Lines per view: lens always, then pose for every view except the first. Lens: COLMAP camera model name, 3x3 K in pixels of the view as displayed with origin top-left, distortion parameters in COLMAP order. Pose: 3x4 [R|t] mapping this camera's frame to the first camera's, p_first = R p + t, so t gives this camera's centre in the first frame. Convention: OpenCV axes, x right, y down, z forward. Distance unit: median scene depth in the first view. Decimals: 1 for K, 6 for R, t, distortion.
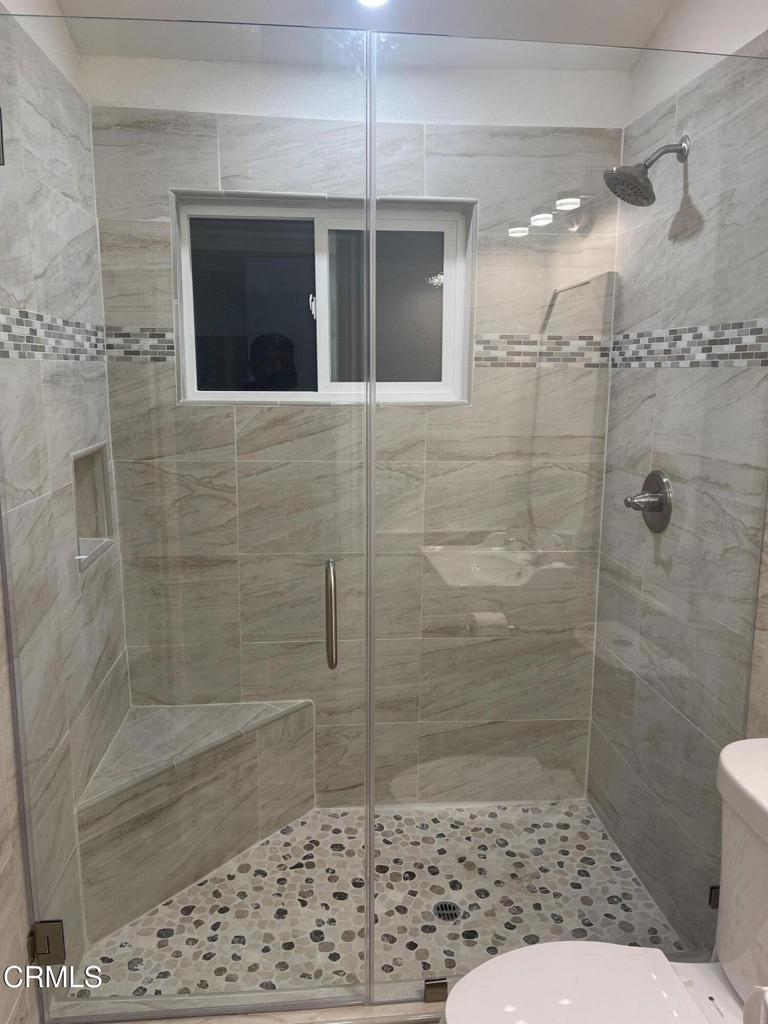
lens RADIAL K [[784.1, 0, 385.8], [0, 784.1, 518.7], [0, 0, 1]] dist [0.071882, -0.080175]
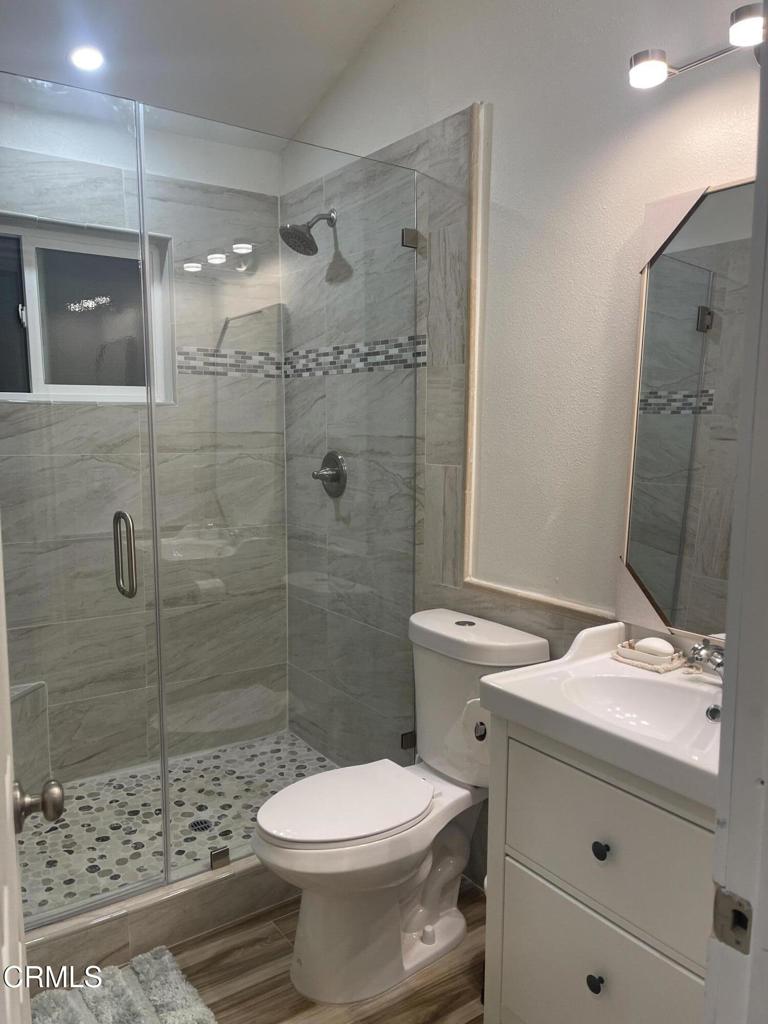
lens RADIAL K [[784.1, 0, 384.8], [0, 784.1, 521.8], [0, 0, 1]] dist [0.071882, -0.080175]
pose [[0.876538, -0.065340, 0.476876, -0.205371], [0.091535, 0.995291, -0.031877, 0.100901], [-0.472548, 0.071593, 0.878392, -0.190109]]
